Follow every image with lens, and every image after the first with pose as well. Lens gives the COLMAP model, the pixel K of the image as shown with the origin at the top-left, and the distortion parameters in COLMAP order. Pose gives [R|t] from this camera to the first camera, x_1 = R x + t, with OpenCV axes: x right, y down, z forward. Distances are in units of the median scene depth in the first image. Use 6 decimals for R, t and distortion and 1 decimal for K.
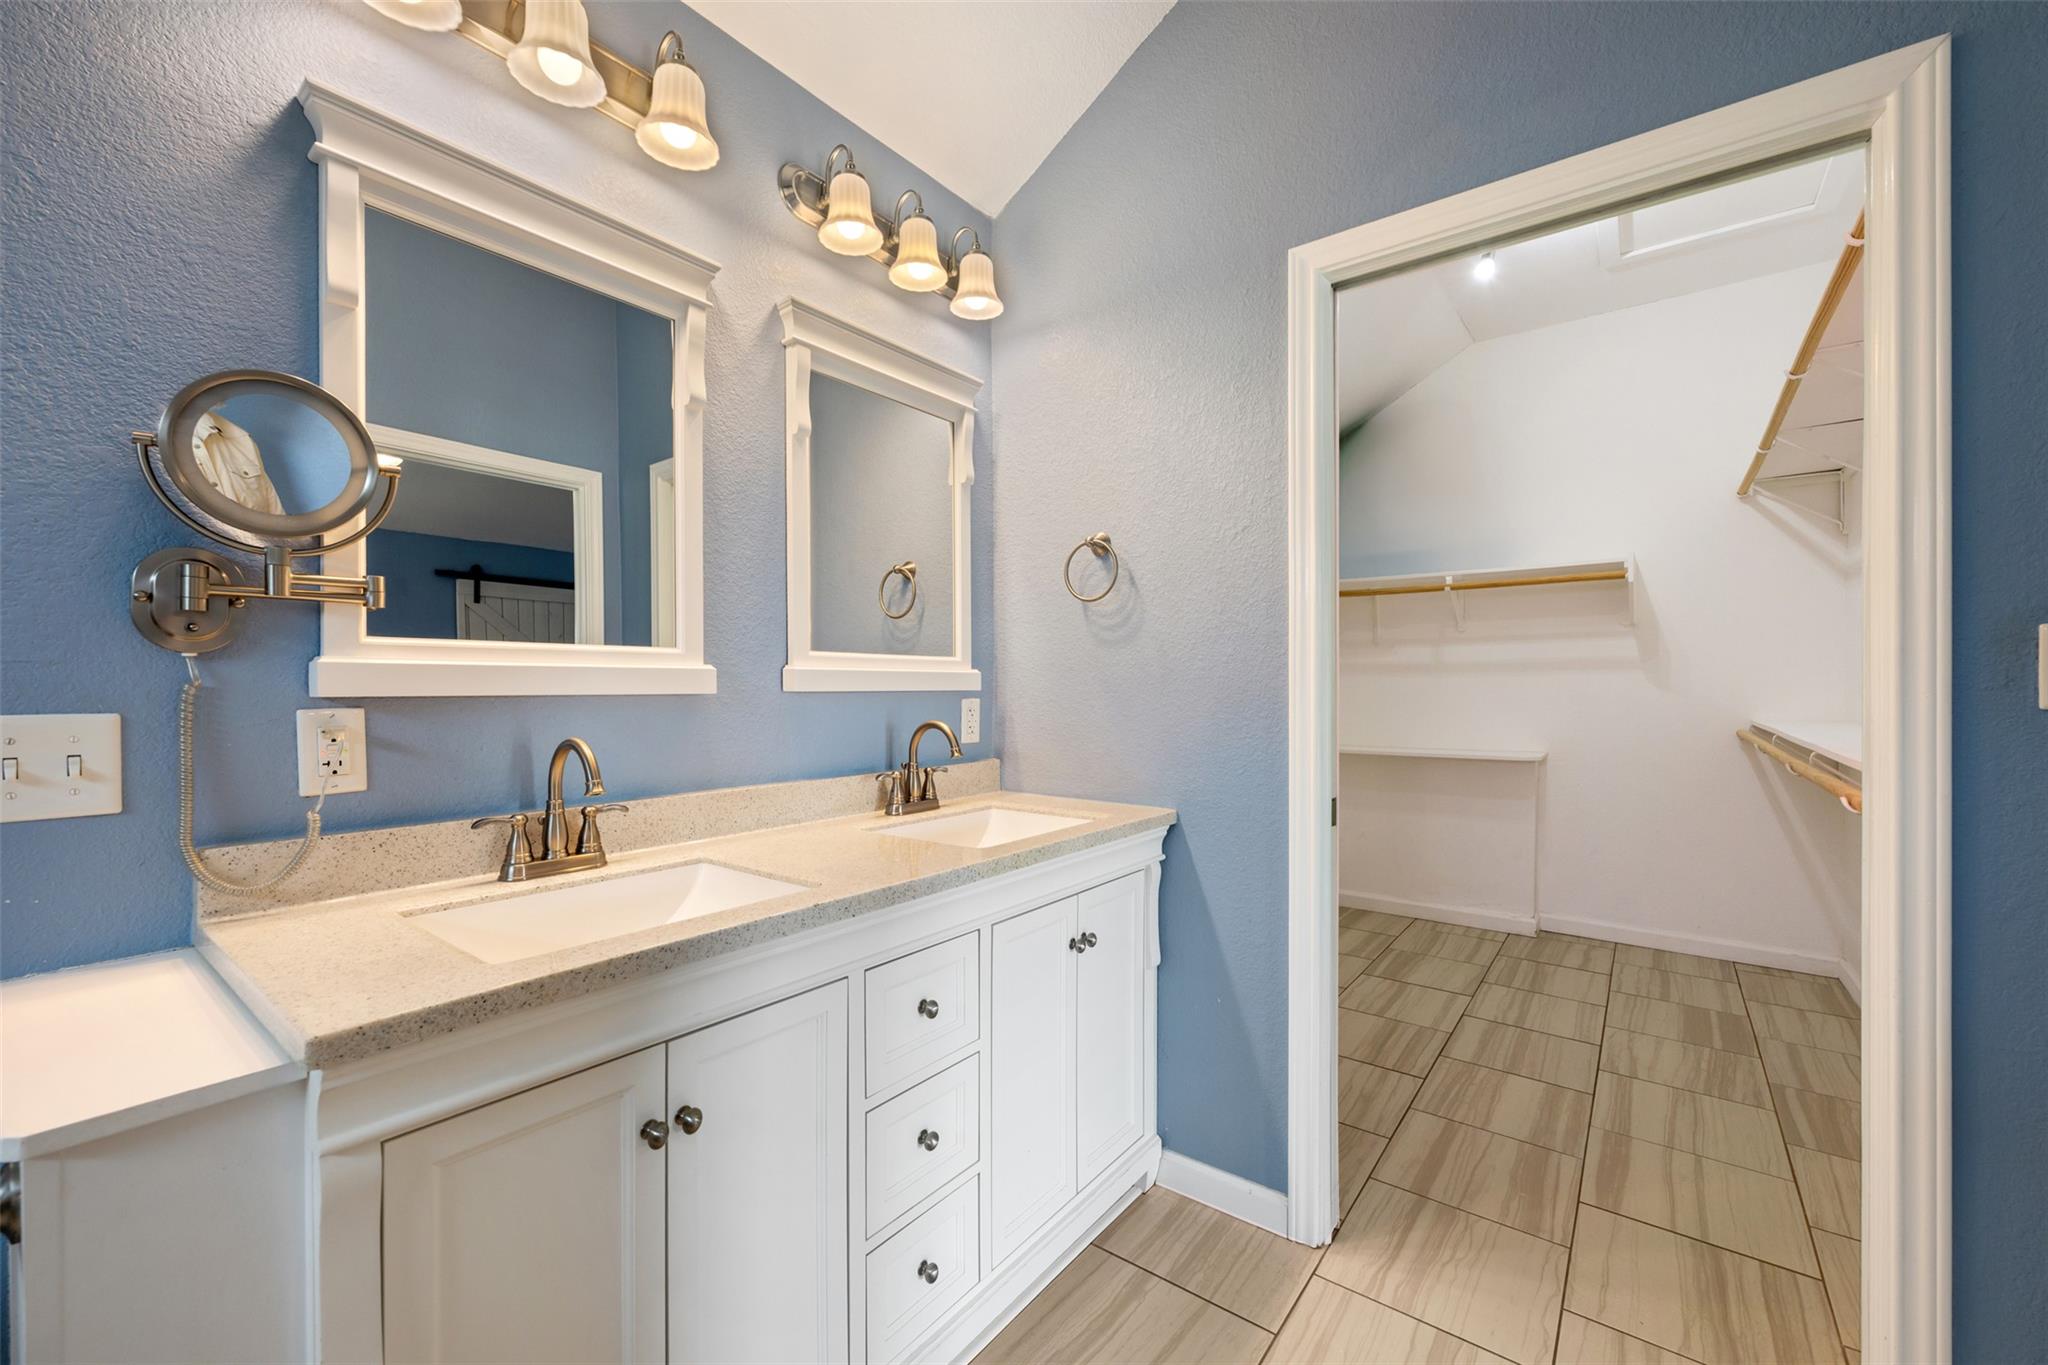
lens RADIAL K [[807.1, 0, 1033.7], [0, 807.1, 684.8], [0, 0, 1]] dist [-0.003846, -0.000043]
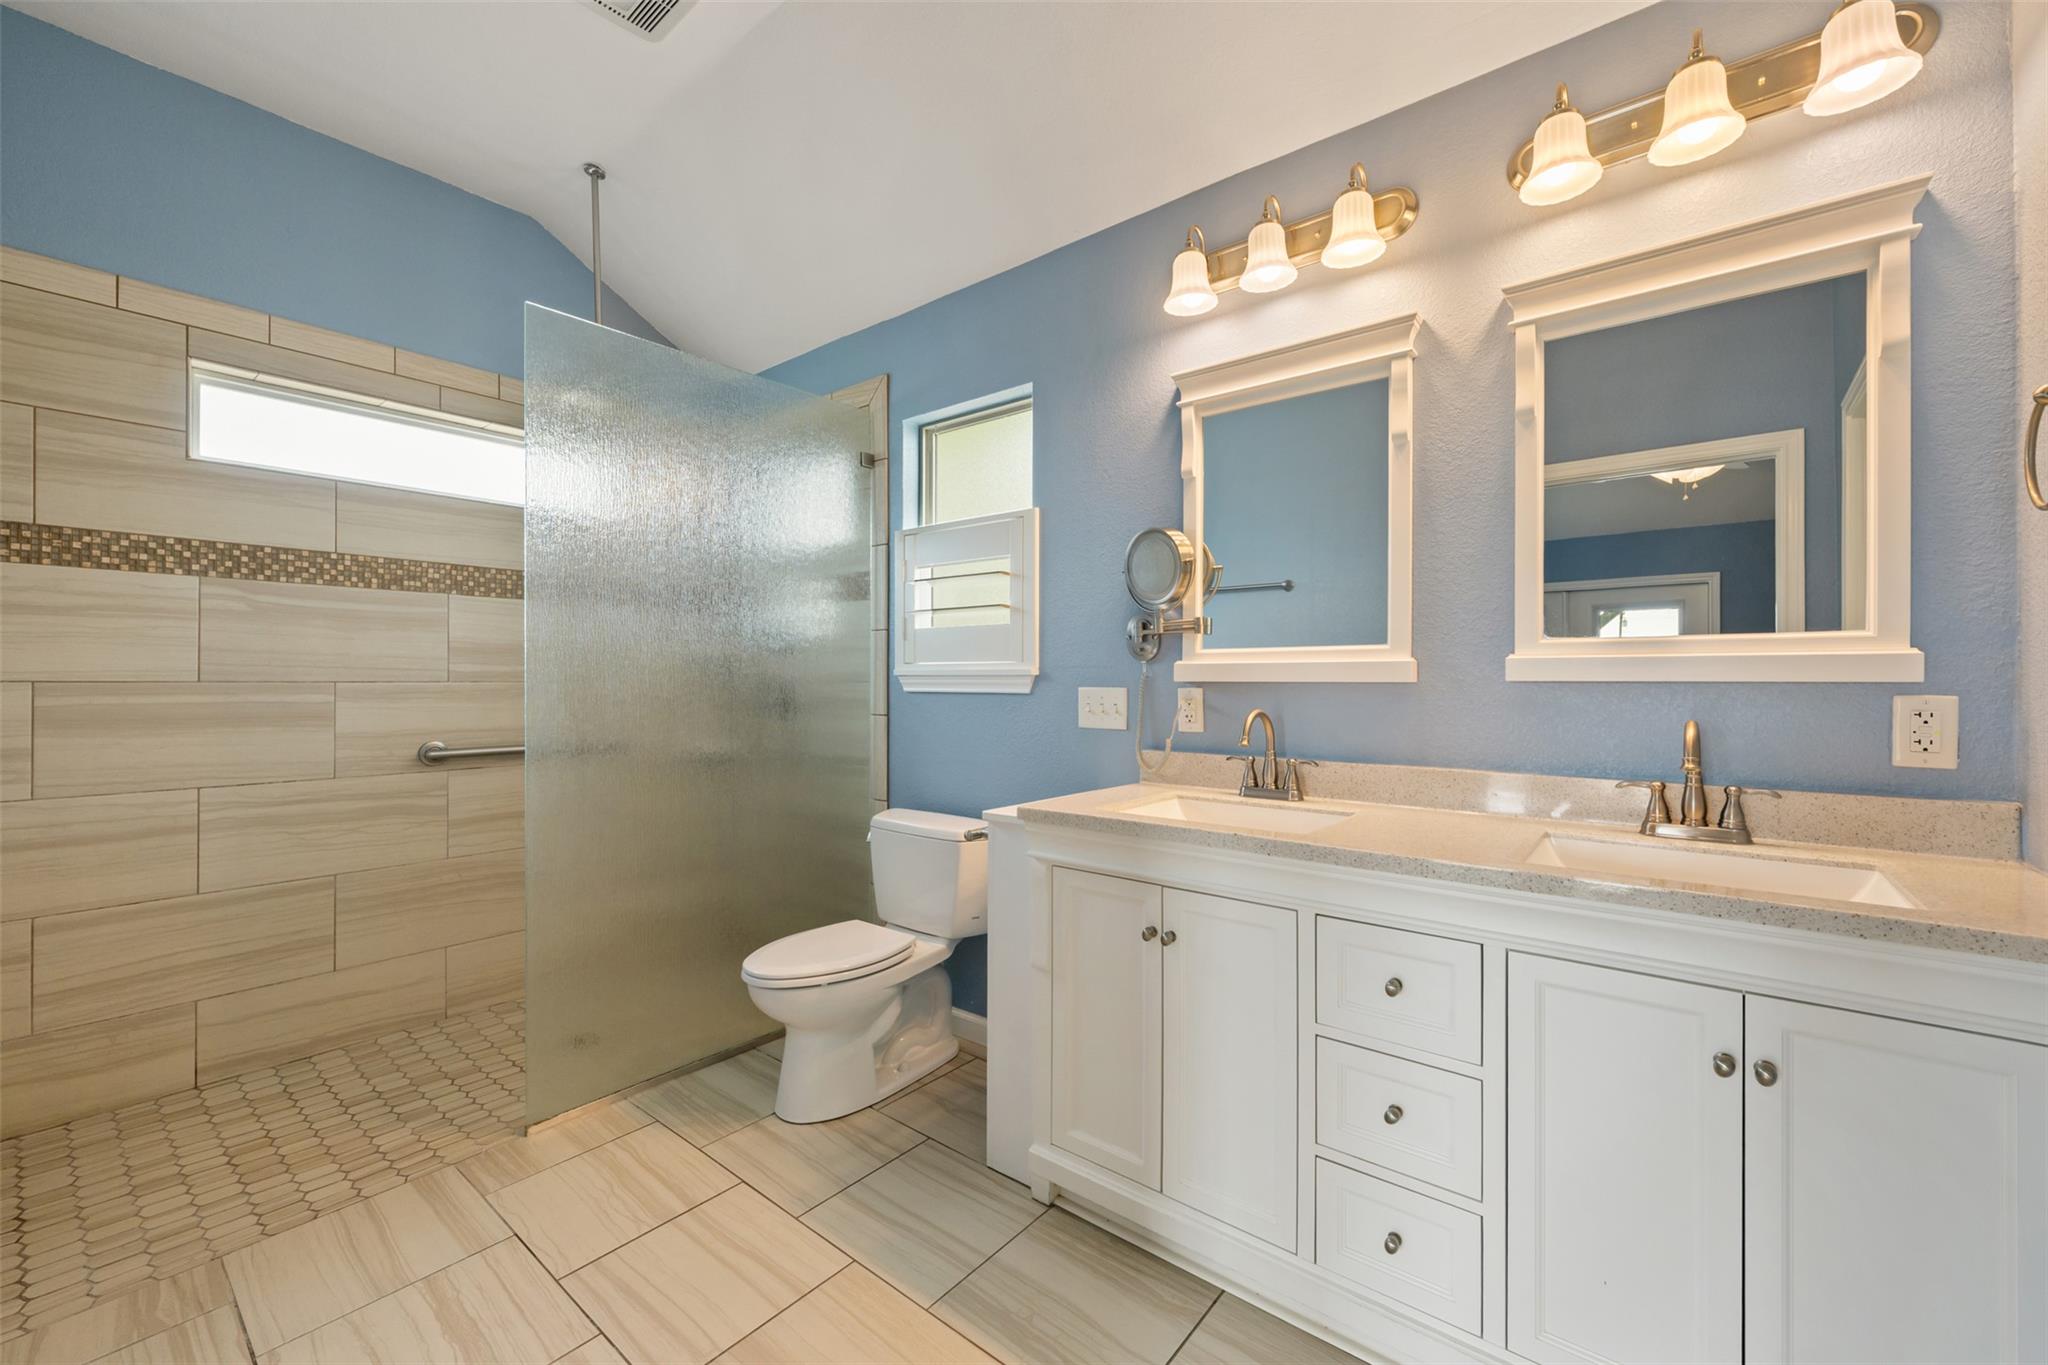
lens RADIAL K [[807.1, 0, 1032.7], [0, 807.1, 681.8], [0, 0, 1]] dist [-0.003846, -0.000043]
pose [[-0.020952, 0.000912, -0.999780, 0.883239], [-0.001292, 0.999999, 0.000939, 0.011288], [0.999780, 0.001311, -0.020950, 0.547206]]
